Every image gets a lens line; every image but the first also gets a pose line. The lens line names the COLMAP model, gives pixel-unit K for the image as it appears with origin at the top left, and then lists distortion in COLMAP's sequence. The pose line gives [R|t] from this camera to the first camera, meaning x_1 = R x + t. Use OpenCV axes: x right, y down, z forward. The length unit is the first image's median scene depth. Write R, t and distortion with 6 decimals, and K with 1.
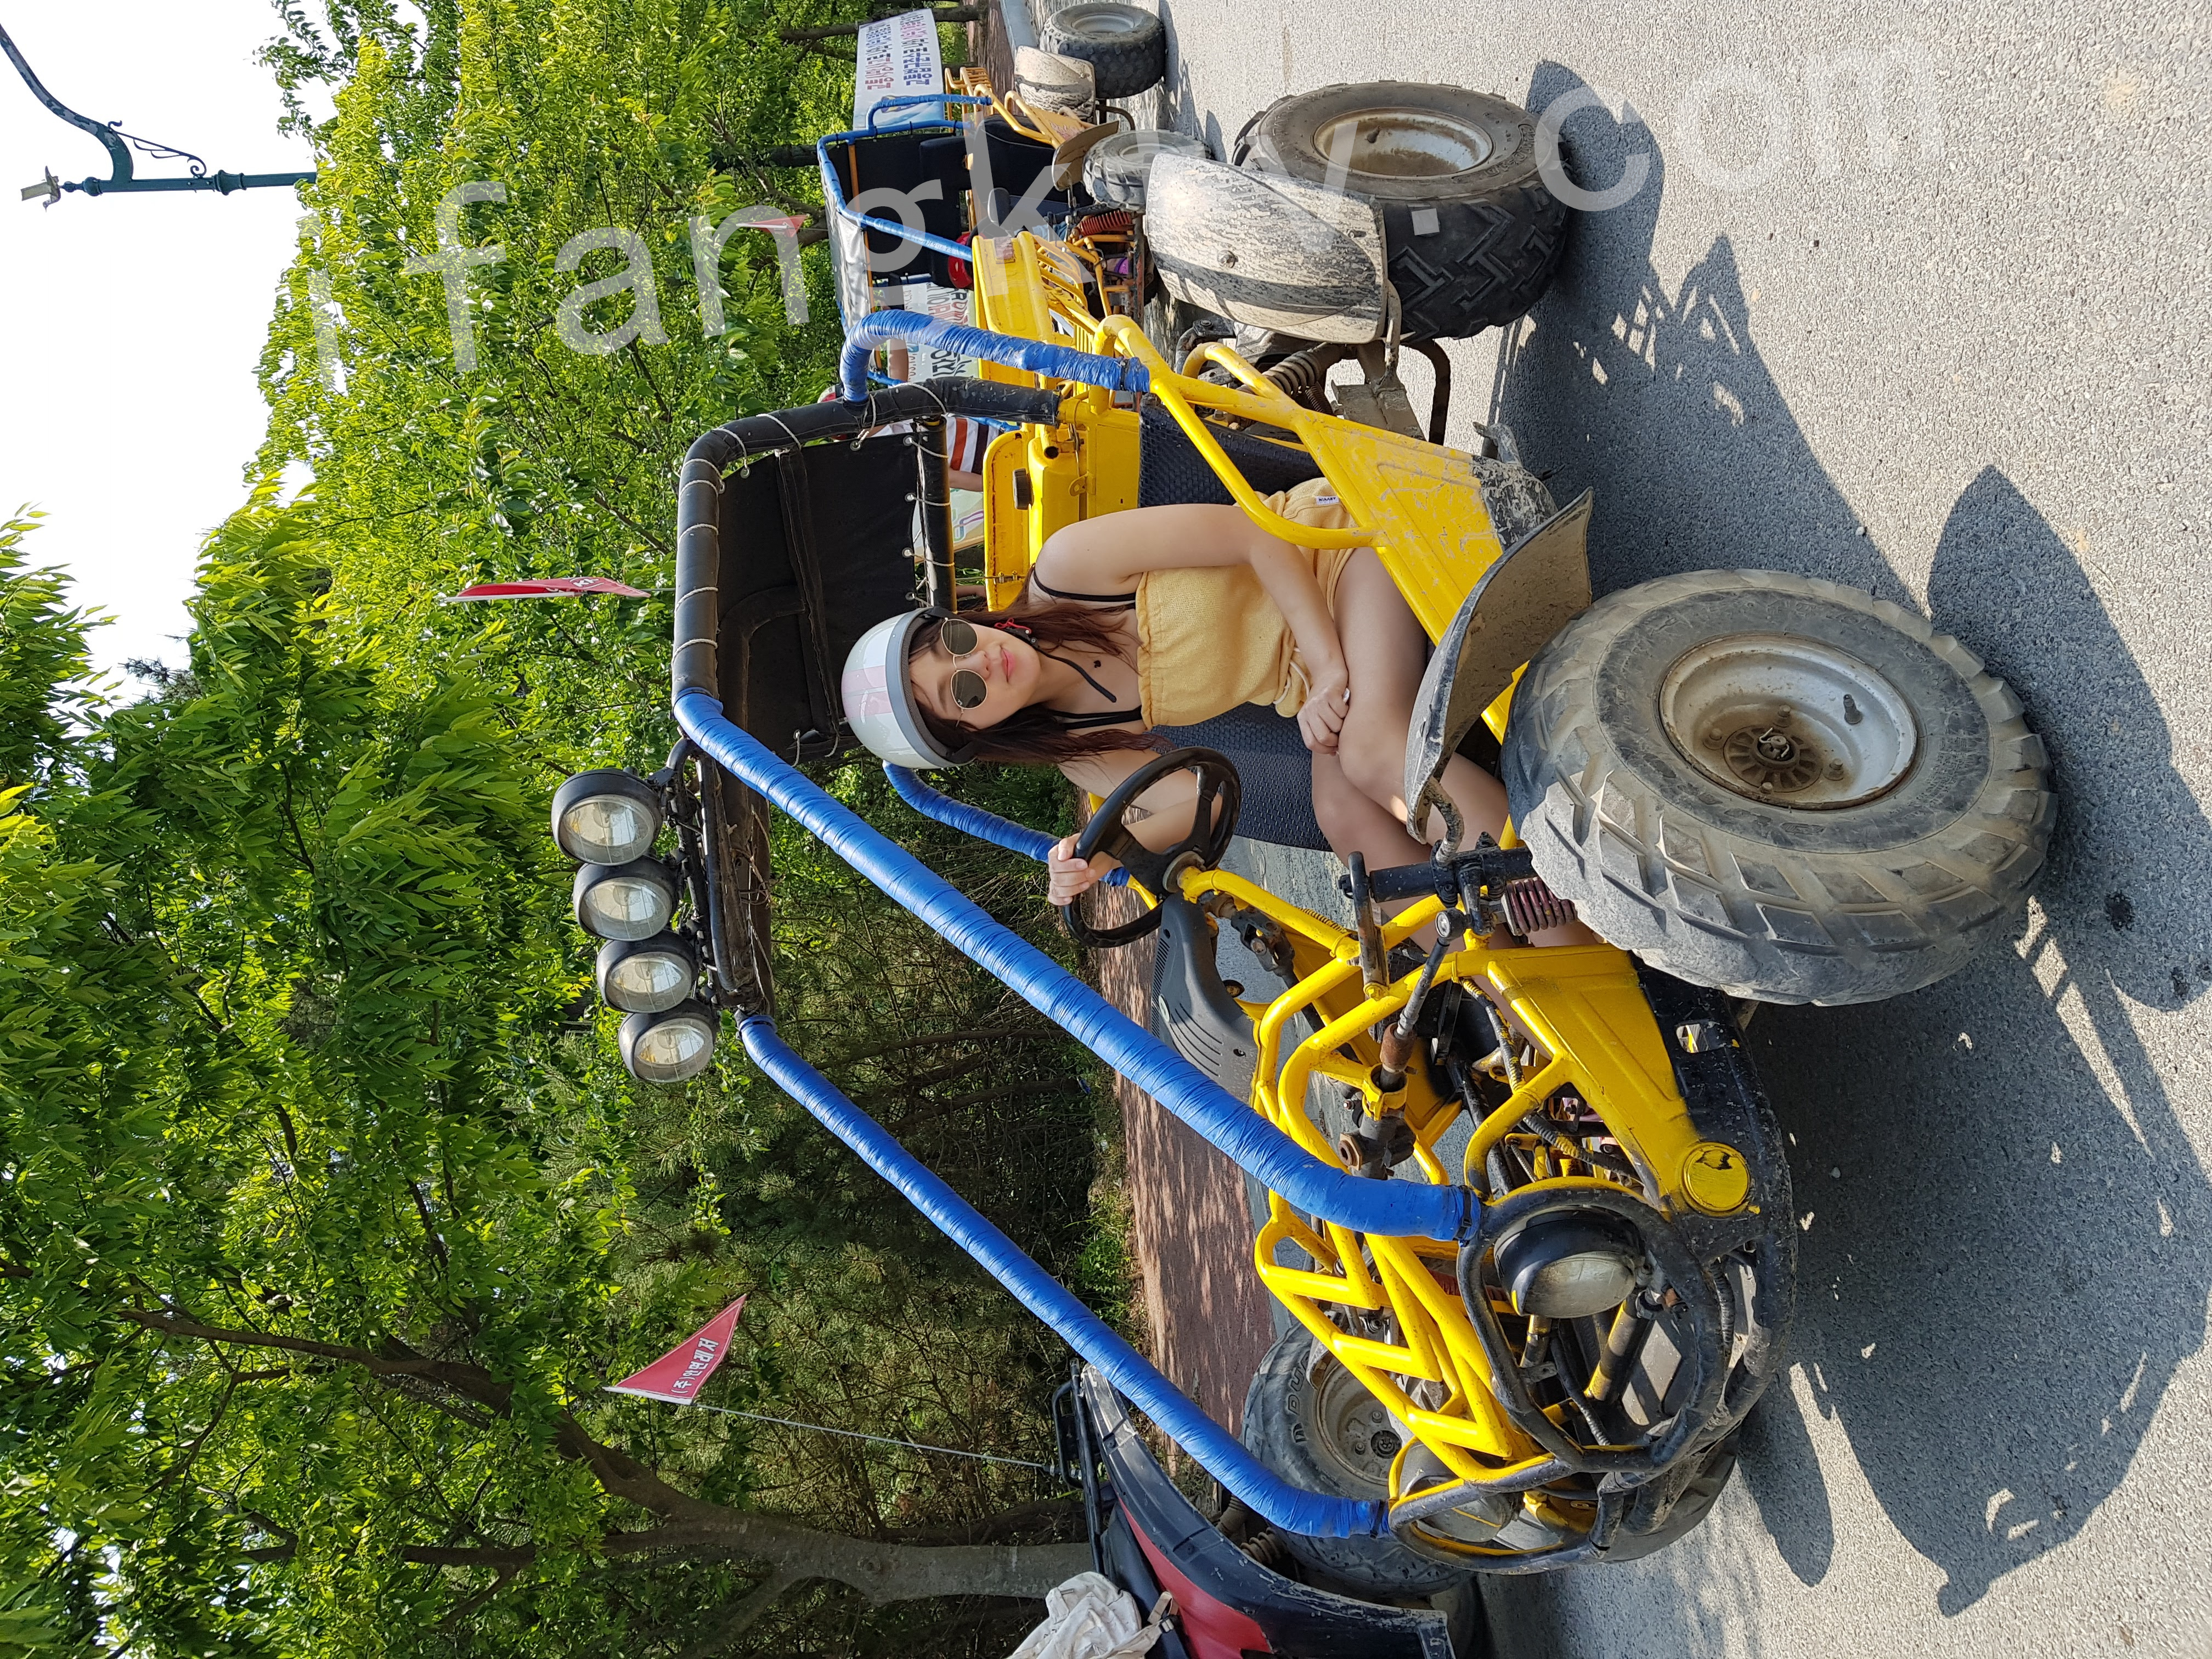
lens RADIAL K [[1778.8, 0, 1107.4], [0, 1778.8, 740.5], [0, 0, 1]] dist [0.084087, -0.114400]
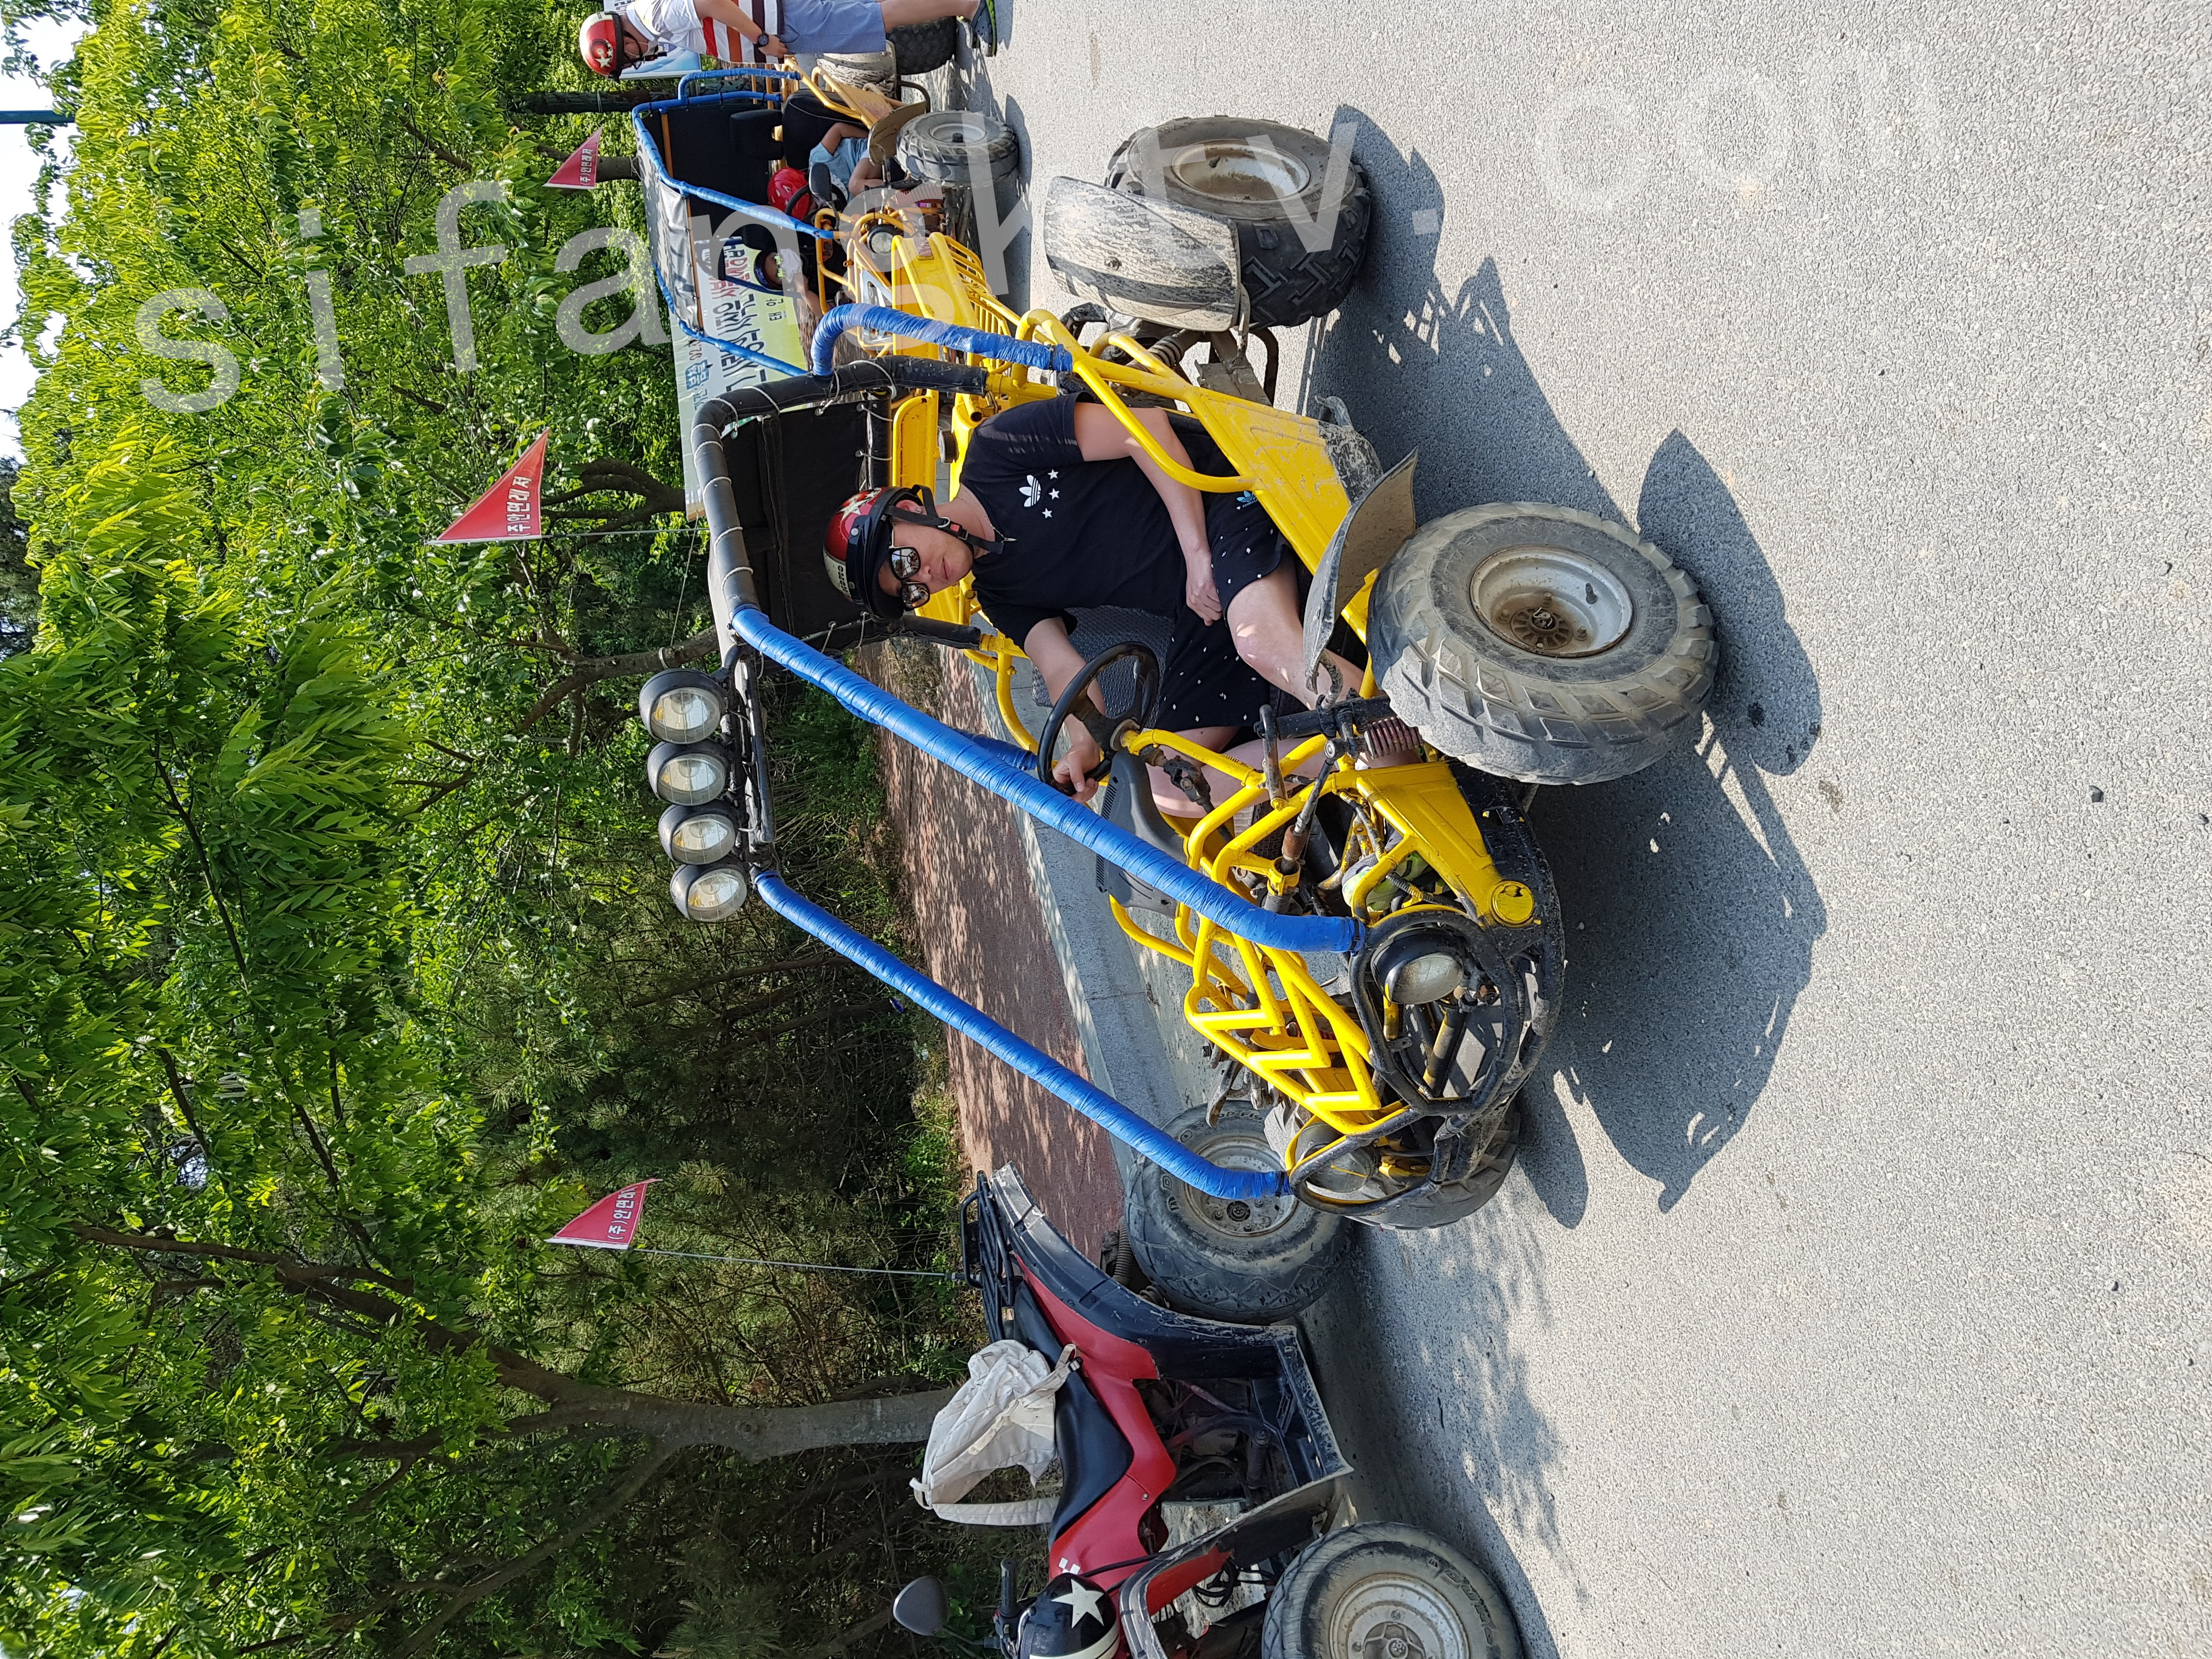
lens RADIAL K [[1689.8, 0, 1192.2], [0, 1689.8, 750.4], [0, 0, 1]] dist [0.119904, -0.131168]
pose [[0.983561, -0.038861, 0.176343, -0.128965], [0.031794, 0.998581, 0.042721, 0.032078], [-0.177753, -0.036412, 0.983401, -0.261049]]
